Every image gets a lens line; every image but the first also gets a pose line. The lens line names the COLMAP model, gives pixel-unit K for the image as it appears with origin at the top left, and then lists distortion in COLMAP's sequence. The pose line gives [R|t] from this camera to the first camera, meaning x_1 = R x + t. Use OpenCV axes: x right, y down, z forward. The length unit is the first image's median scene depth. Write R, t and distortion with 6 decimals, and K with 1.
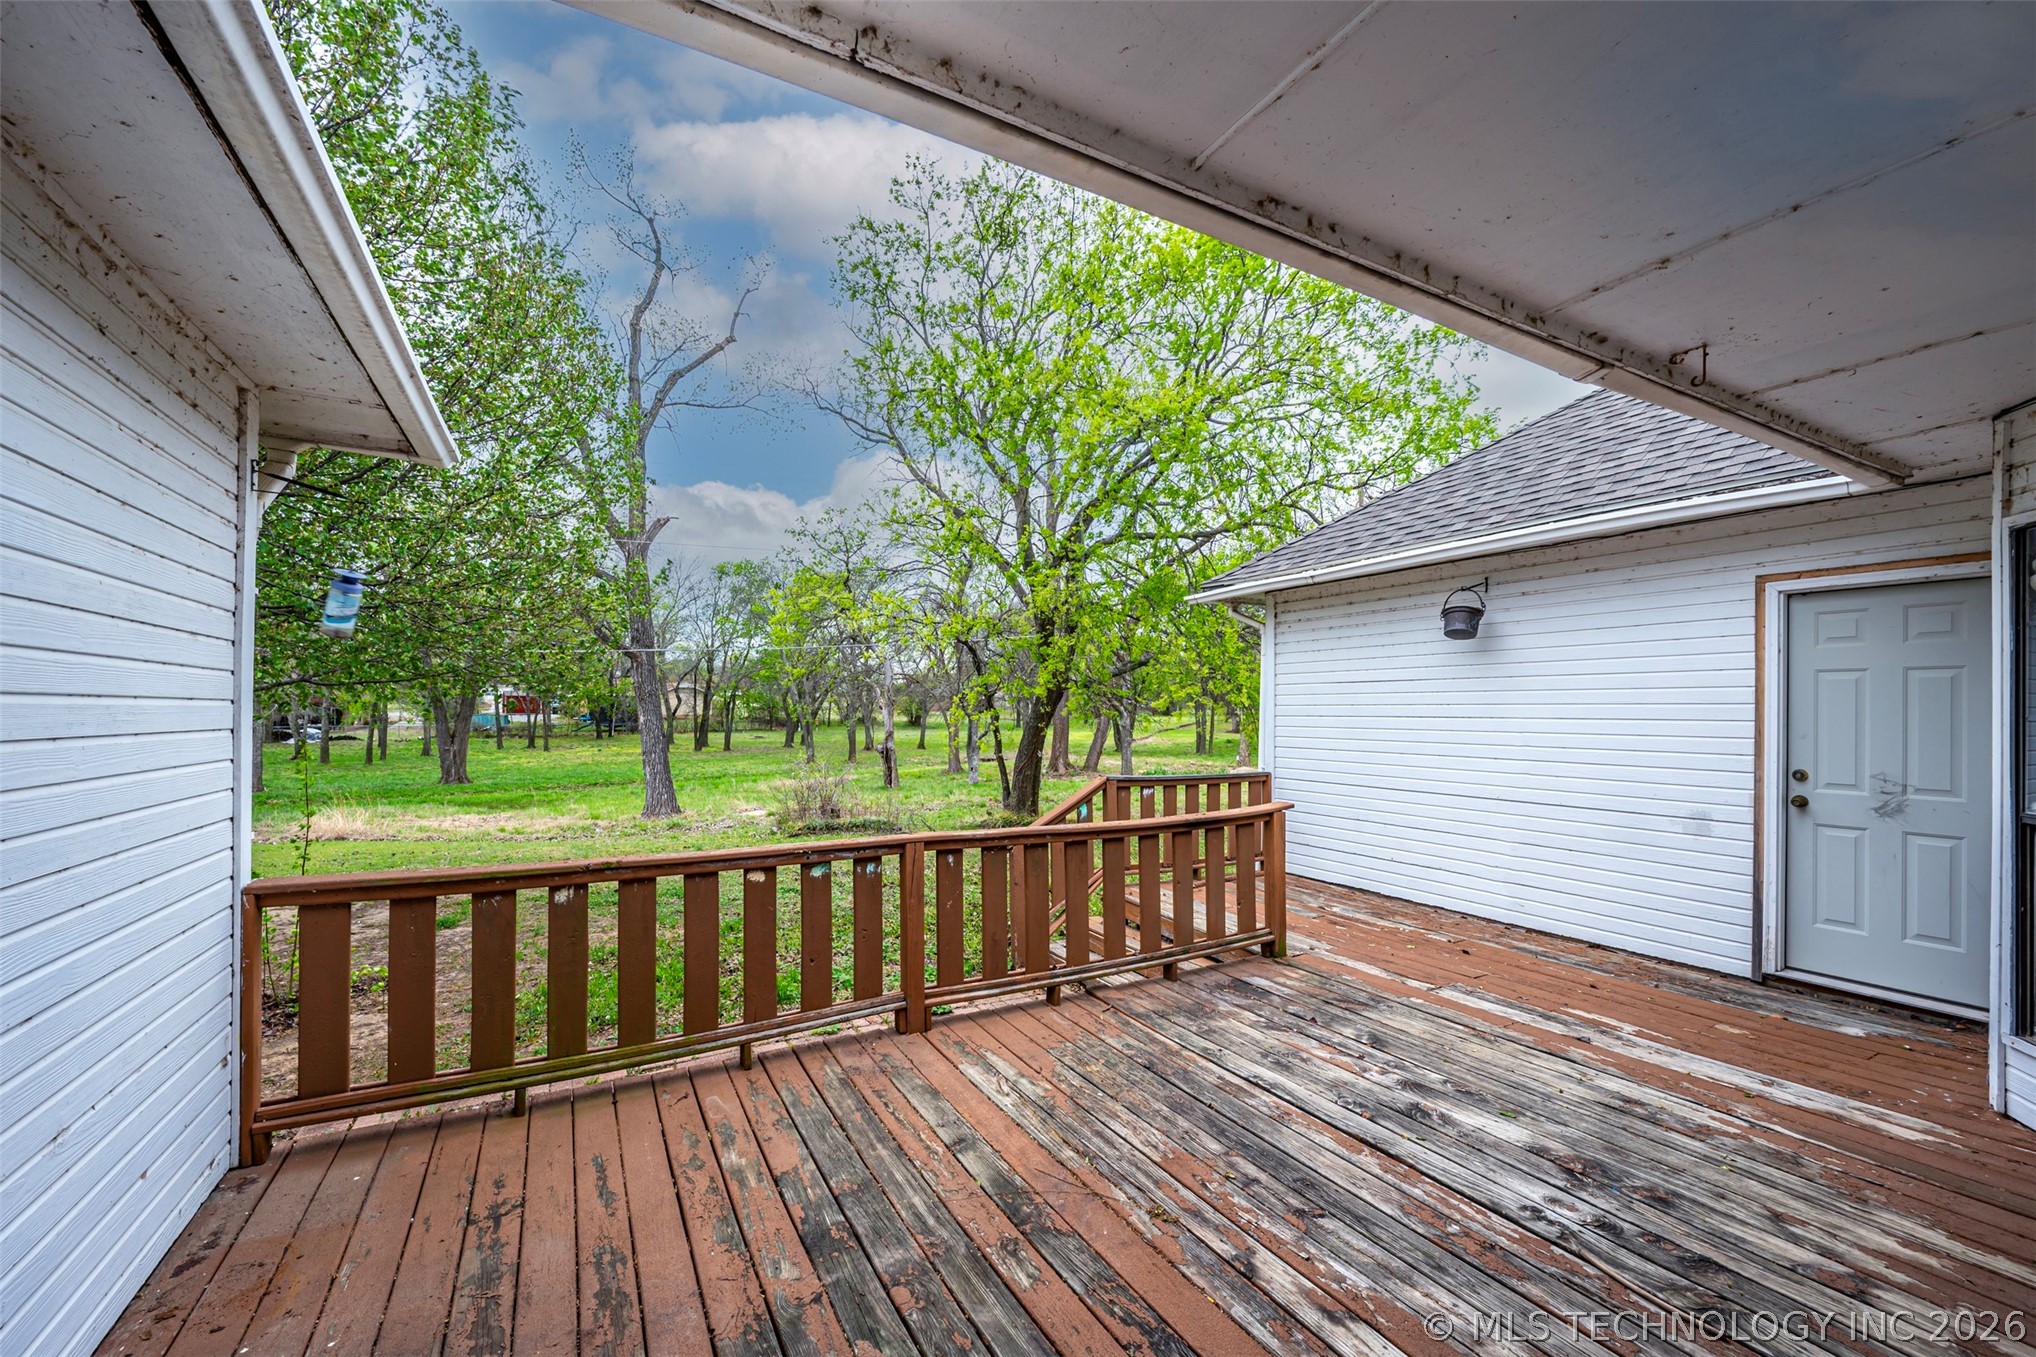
lens RADIAL K [[809.6, 0, 1017.2], [0, 809.6, 699.0], [0, 0, 1]] dist [-0.012719, -0.000378]
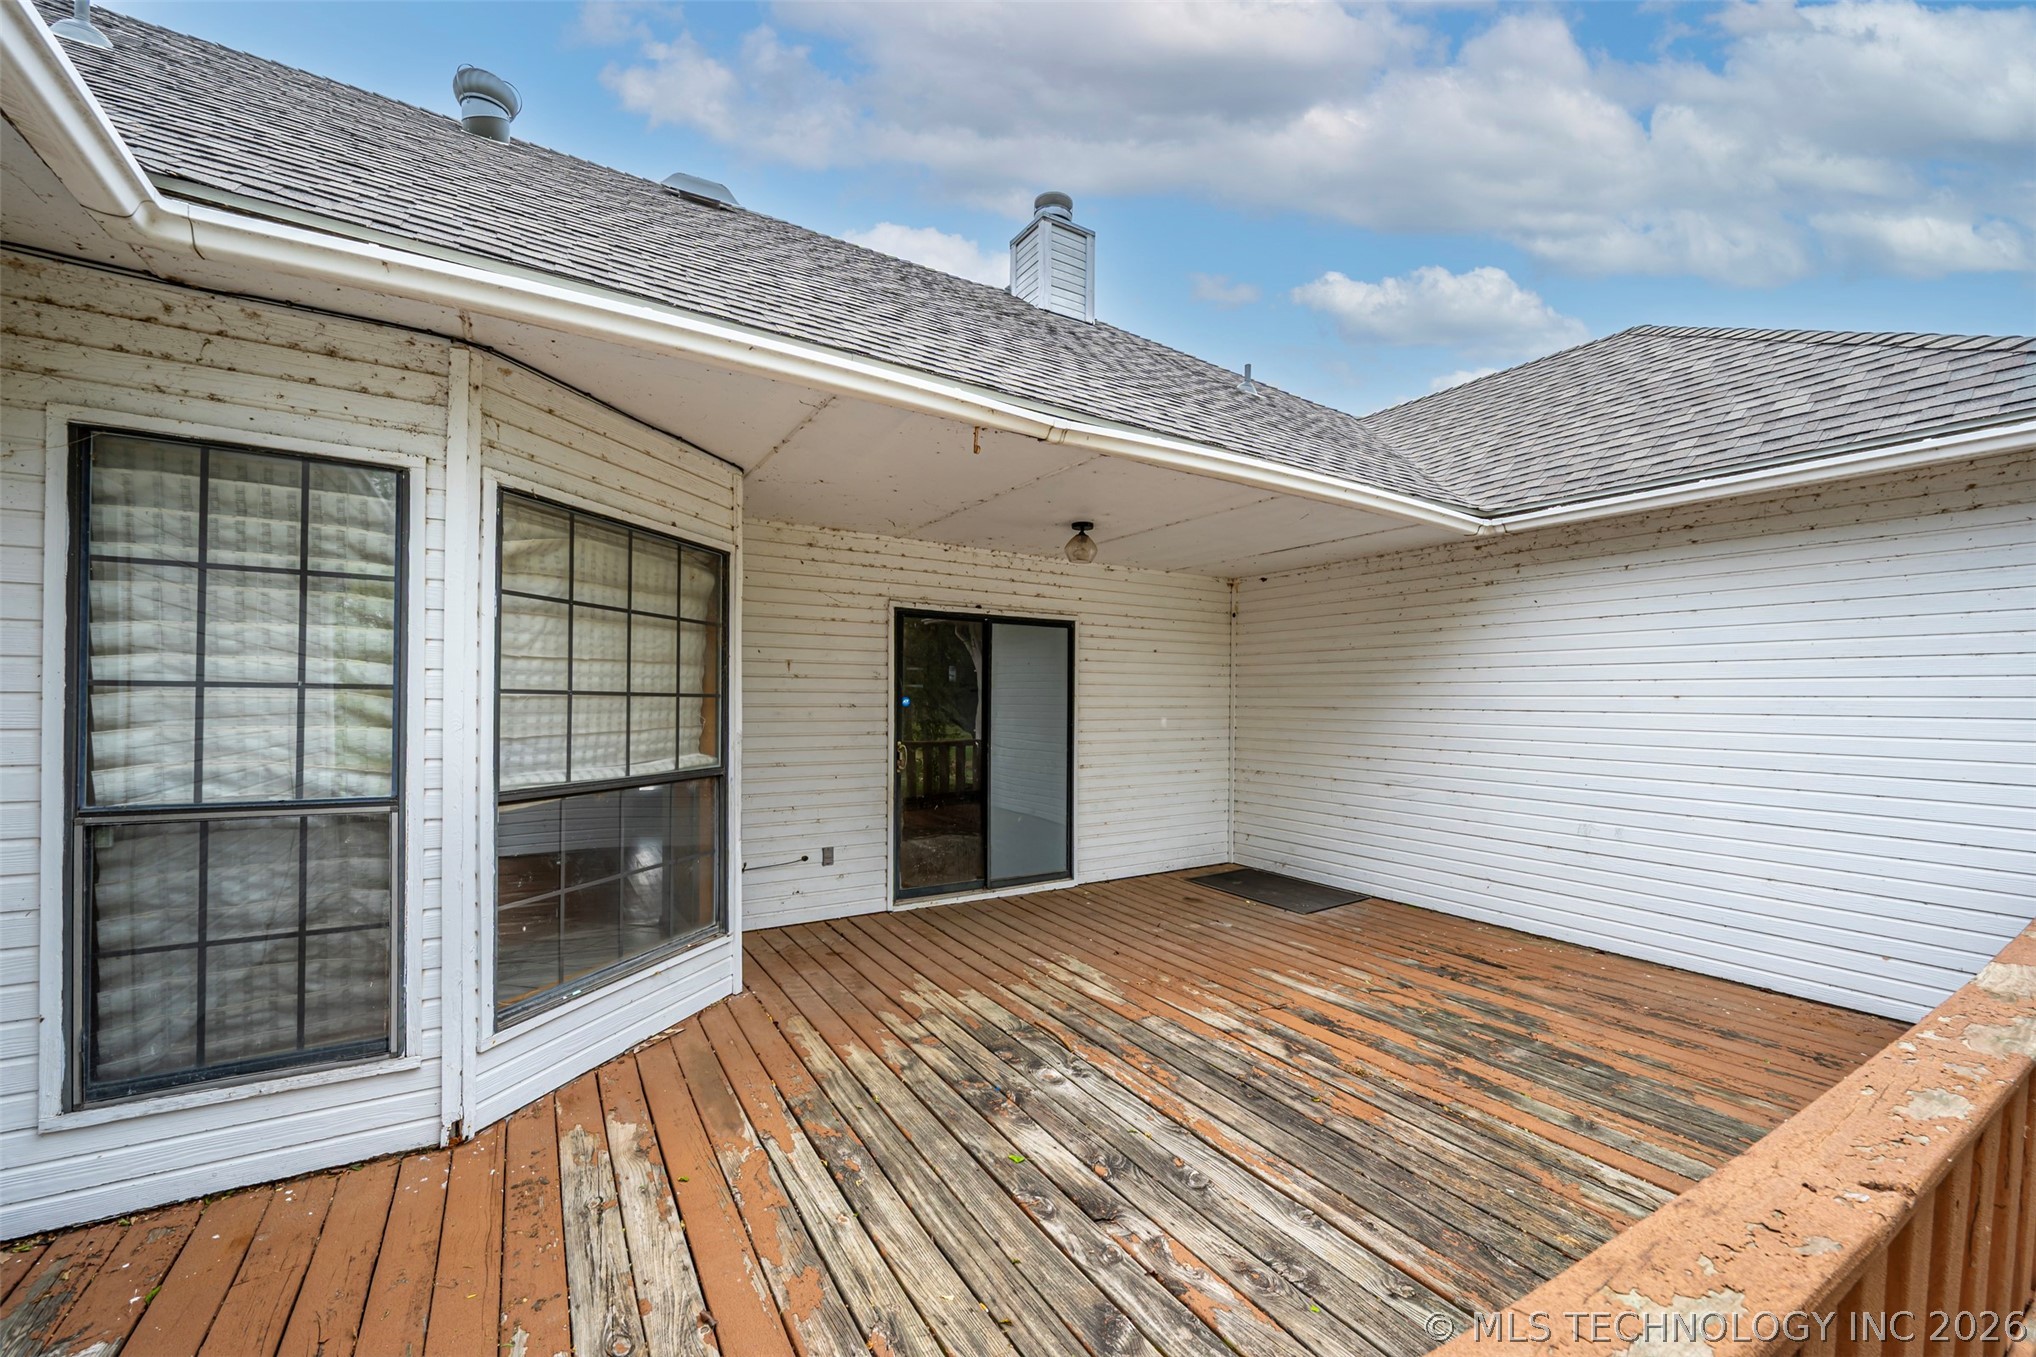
lens RADIAL K [[809.6, 0, 1018.4], [0, 809.6, 695.6], [0, 0, 1]] dist [-0.012719, -0.000378]
pose [[-0.999072, -0.005065, -0.042765, 0.739405], [-0.004503, 0.999902, -0.013240, 0.034941], [0.042828, -0.013035, -0.998997, 2.134385]]
